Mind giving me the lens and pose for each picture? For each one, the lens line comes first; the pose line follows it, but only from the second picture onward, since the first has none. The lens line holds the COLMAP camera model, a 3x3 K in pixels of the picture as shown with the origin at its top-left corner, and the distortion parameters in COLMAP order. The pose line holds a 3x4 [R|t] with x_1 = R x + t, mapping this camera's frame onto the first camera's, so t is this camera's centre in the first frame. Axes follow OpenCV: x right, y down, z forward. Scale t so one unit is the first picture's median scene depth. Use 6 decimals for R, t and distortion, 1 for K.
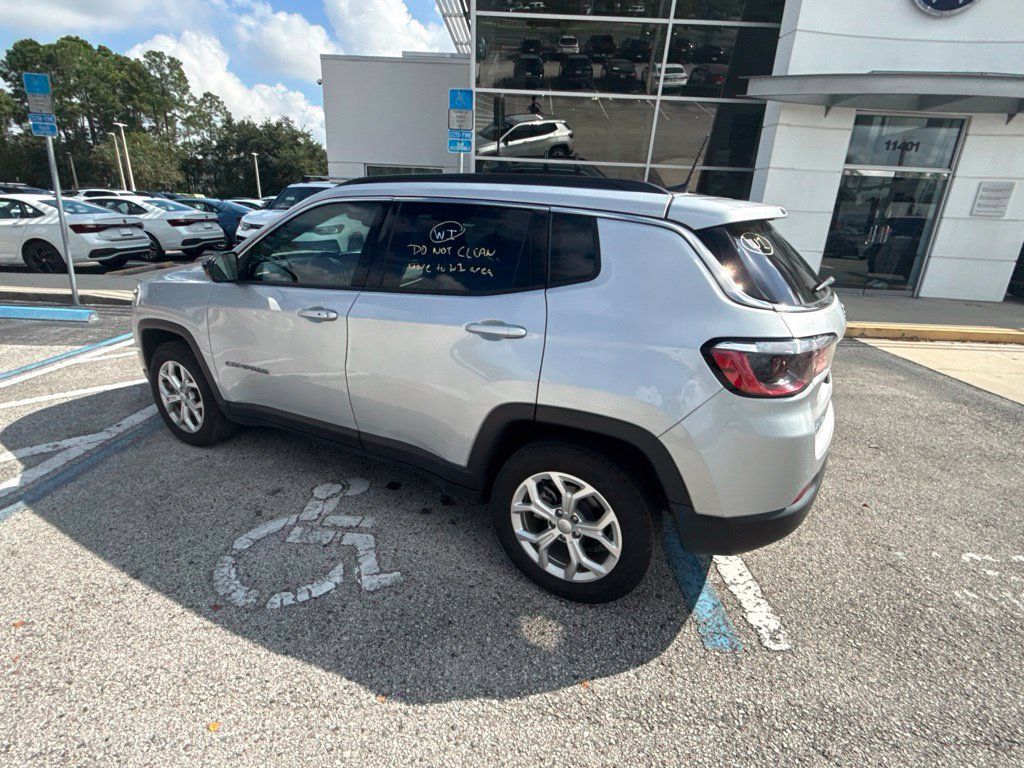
lens RADIAL K [[507.5, 0, 512.0], [0, 507.5, 384.0], [0, 0, 1]] dist [0.001967, -0.001964]
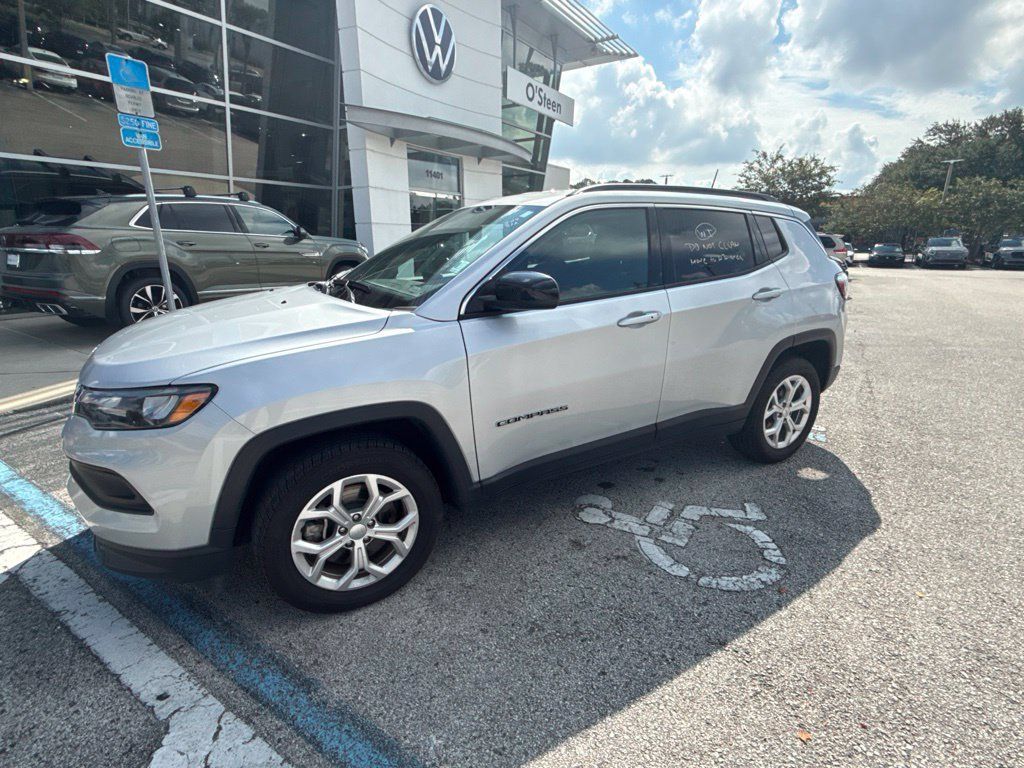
lens RADIAL K [[507.5, 0, 512.0], [0, 507.5, 384.0], [0, 0, 1]] dist [0.001967, -0.001964]
pose [[0.512788, -0.274955, 0.813295, -1.068090], [0.301579, 0.944645, 0.129213, -0.175081], [-0.803803, 0.179013, 0.567323, 0.519720]]
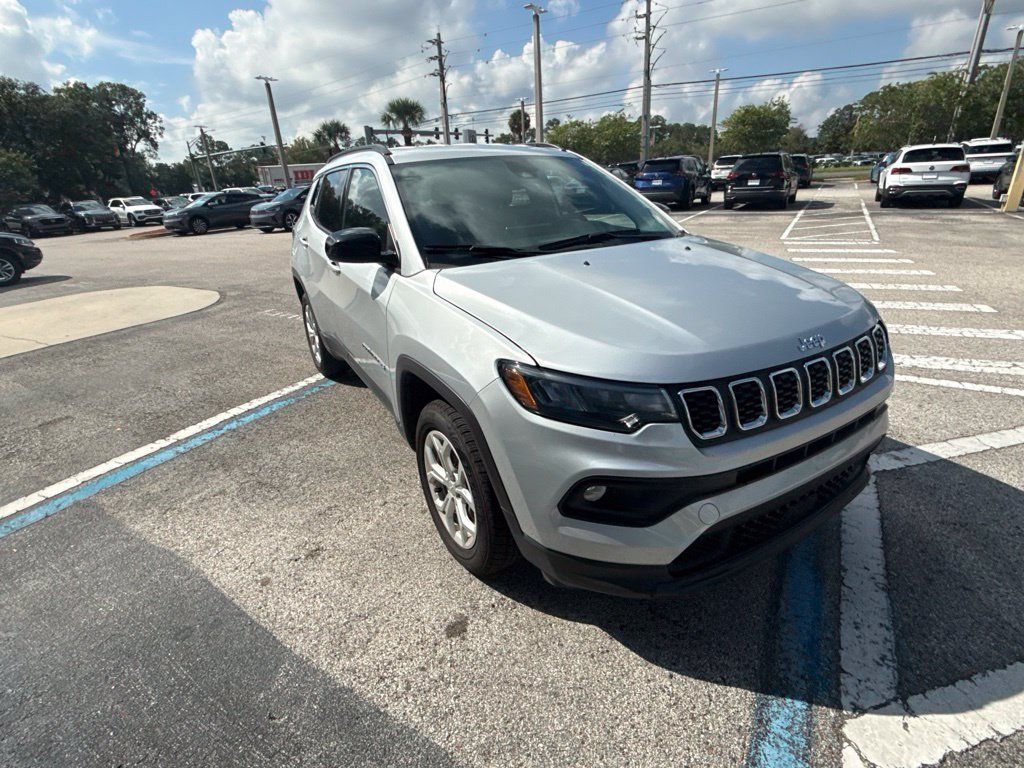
lens RADIAL K [[510.3, 0, 508.8], [0, 510.3, 381.8], [0, 0, 1]] dist [0.001215, -0.000696]
pose [[-0.871841, -0.176736, 0.456790, -0.759326], [0.176416, 0.756715, 0.629492, -0.642903], [-0.456914, 0.629402, -0.628556, 1.849972]]
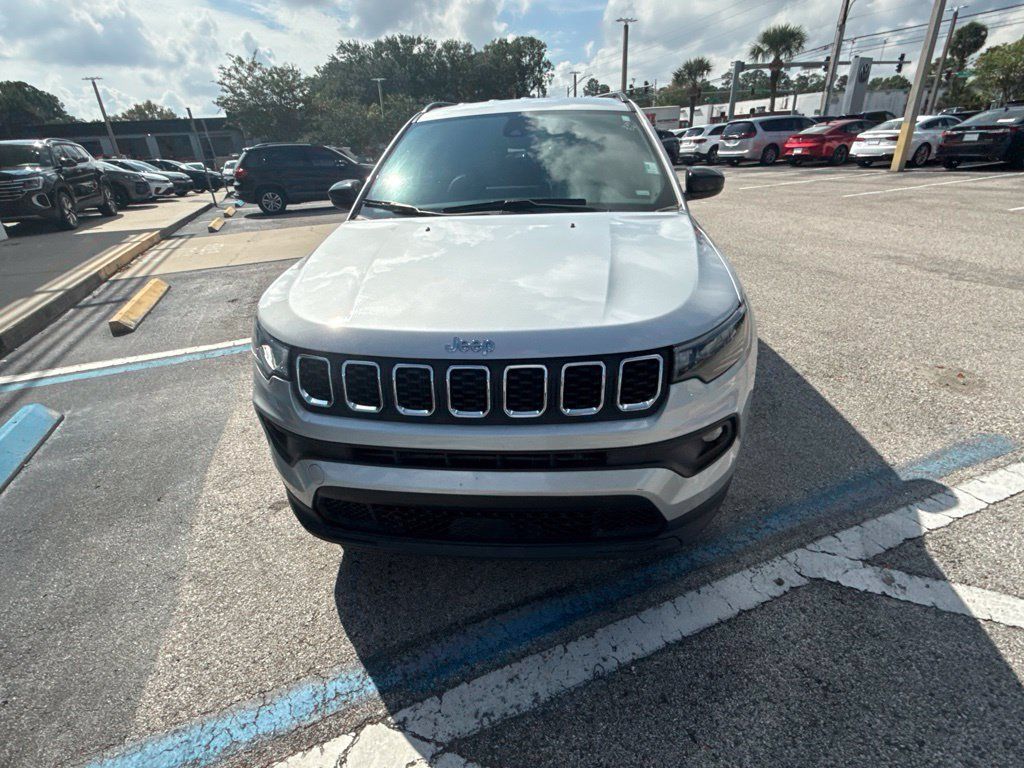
lens RADIAL K [[507.5, 0, 512.0], [0, 507.5, 384.0], [0, 0, 1]] dist [0.001967, -0.001964]
pose [[-0.405808, -0.412733, 0.815458, -1.171379], [0.329638, 0.766077, 0.551783, -0.507429], [-0.852443, 0.492724, -0.174828, 1.432643]]
